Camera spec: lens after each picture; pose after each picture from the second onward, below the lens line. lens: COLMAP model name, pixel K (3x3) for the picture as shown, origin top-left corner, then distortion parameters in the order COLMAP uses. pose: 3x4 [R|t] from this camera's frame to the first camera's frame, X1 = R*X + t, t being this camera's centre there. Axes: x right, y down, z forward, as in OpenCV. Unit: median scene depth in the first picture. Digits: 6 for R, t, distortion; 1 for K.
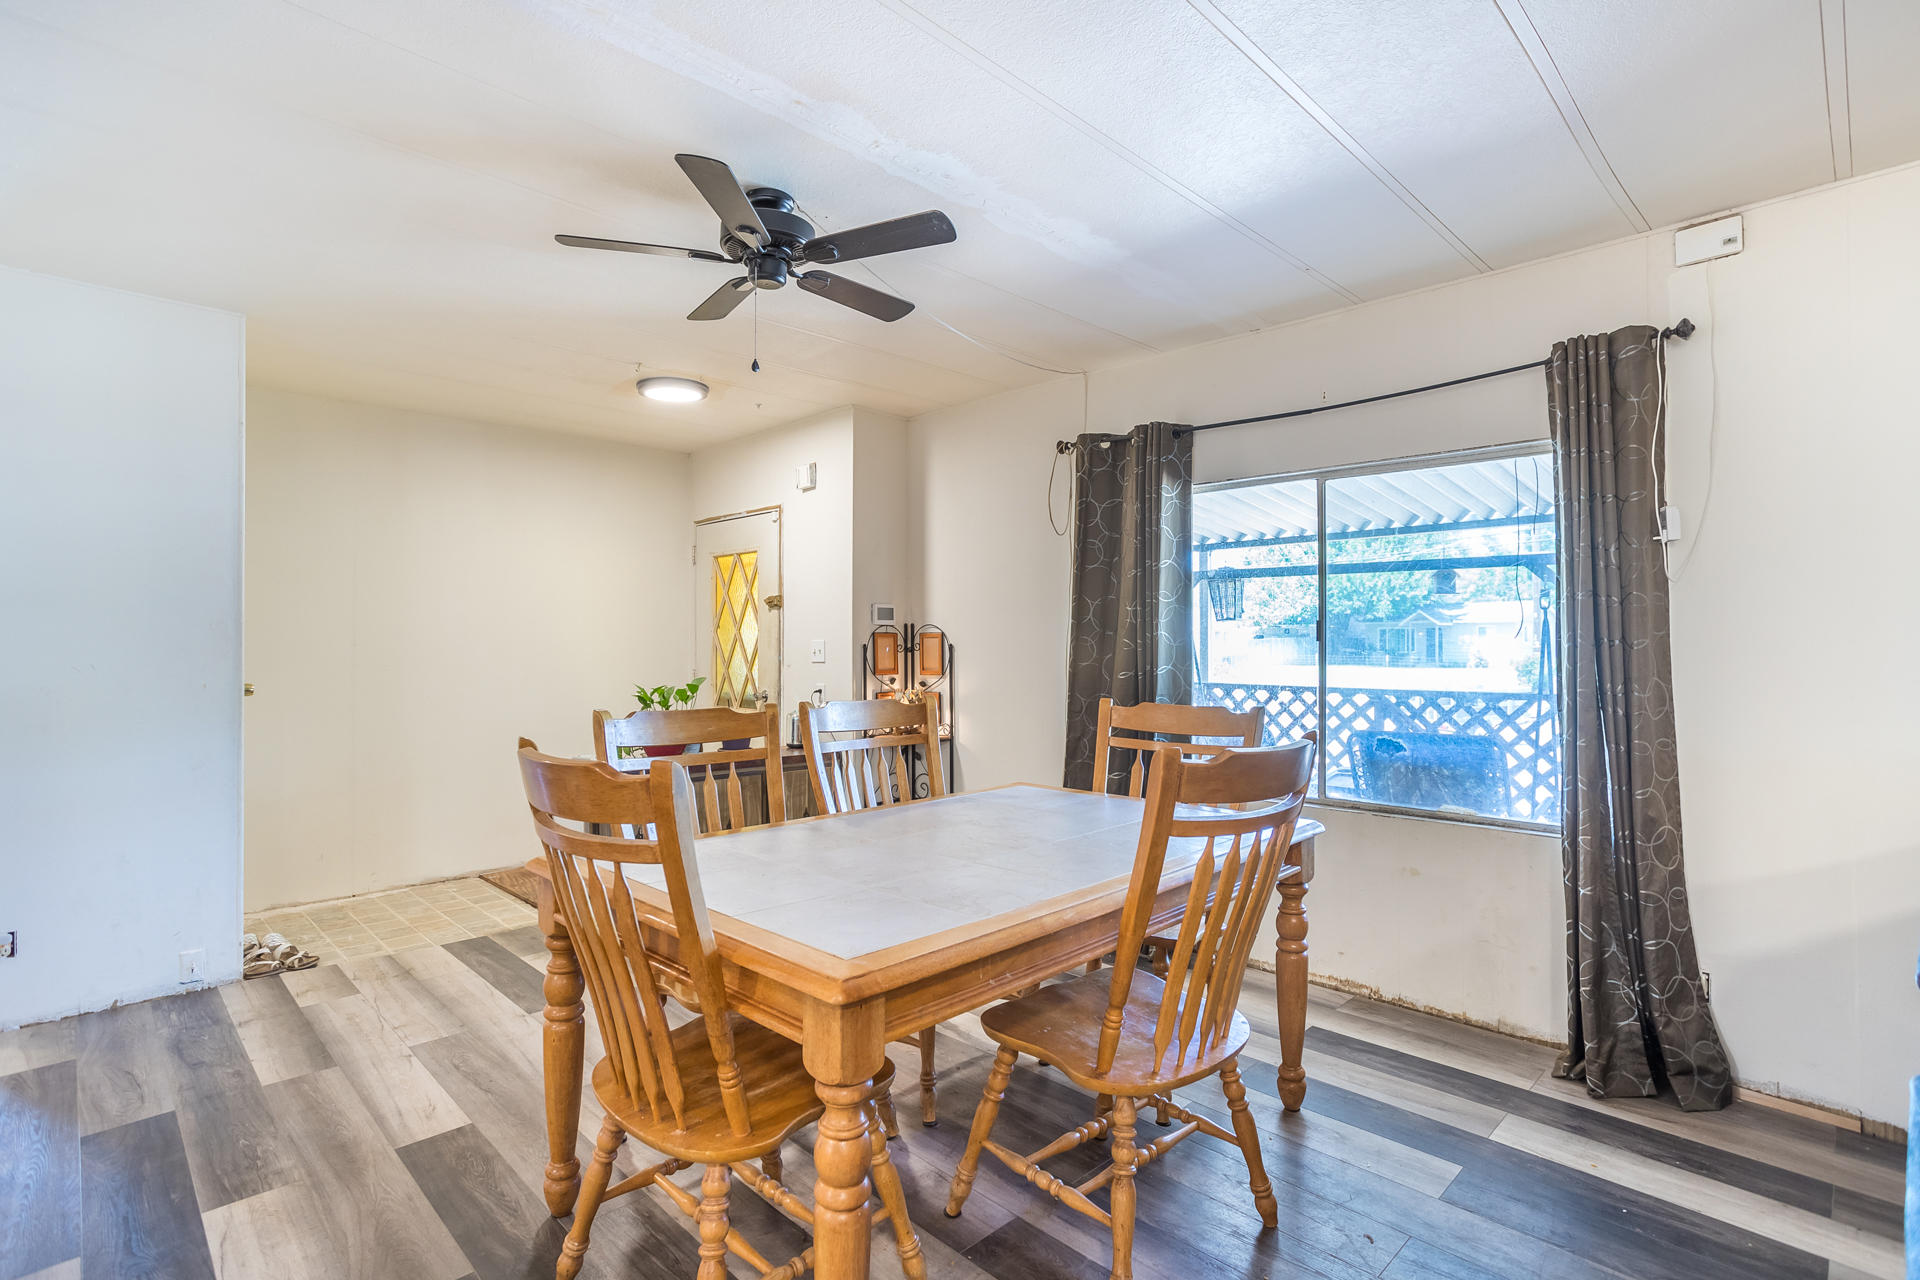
lens RADIAL K [[914.8, 0, 962.3], [0, 914.8, 633.8], [0, 0, 1]] dist [-0.028205, 0.017431]
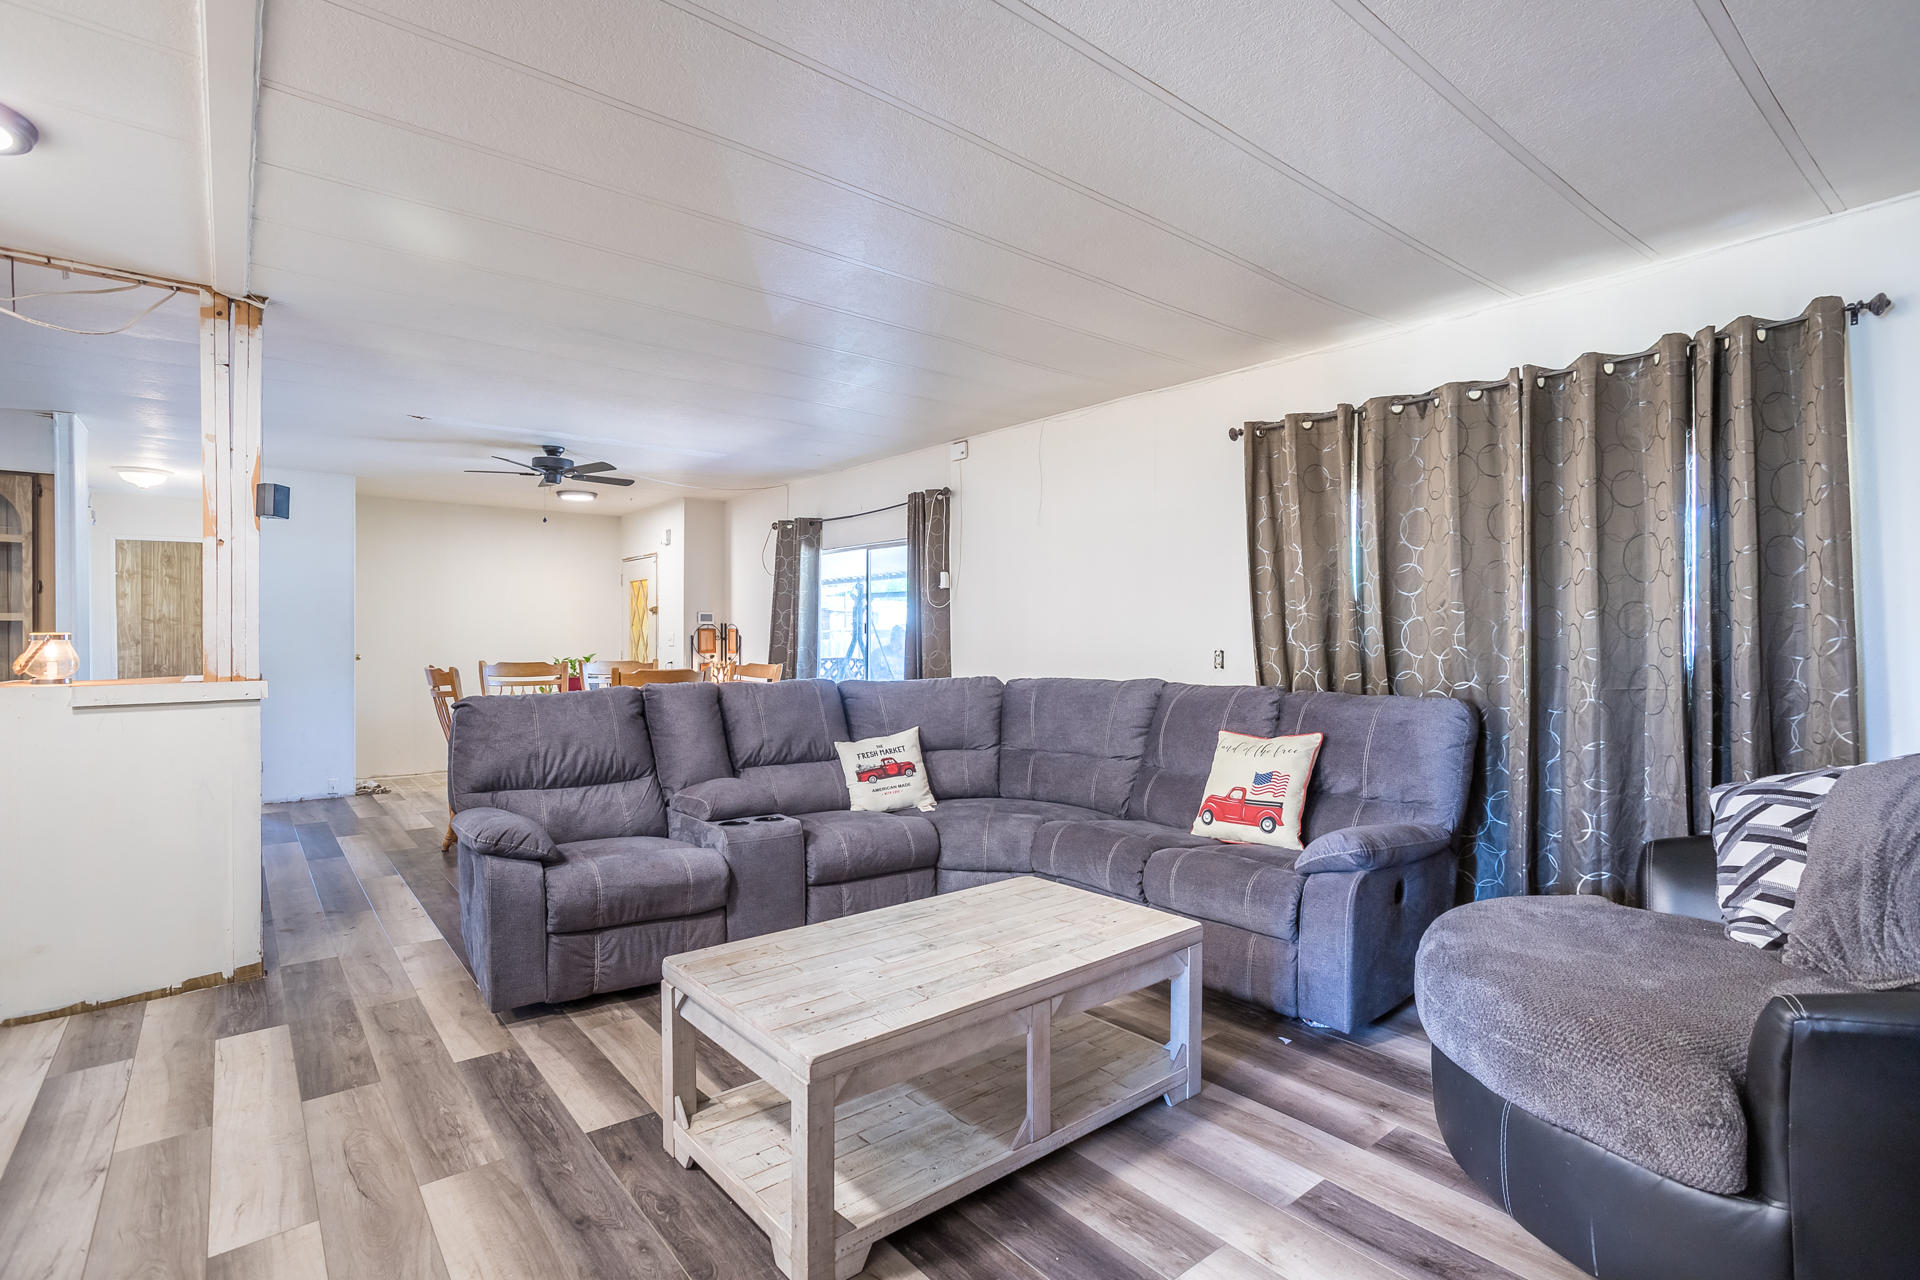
lens RADIAL K [[914.8, 0, 962.3], [0, 914.8, 633.8], [0, 0, 1]] dist [-0.028205, 0.017431]
pose [[0.995379, -0.002731, -0.095990, 0.719938], [0.003291, 0.999978, 0.005675, 0.000767], [0.095972, -0.005965, 0.995366, -0.849254]]
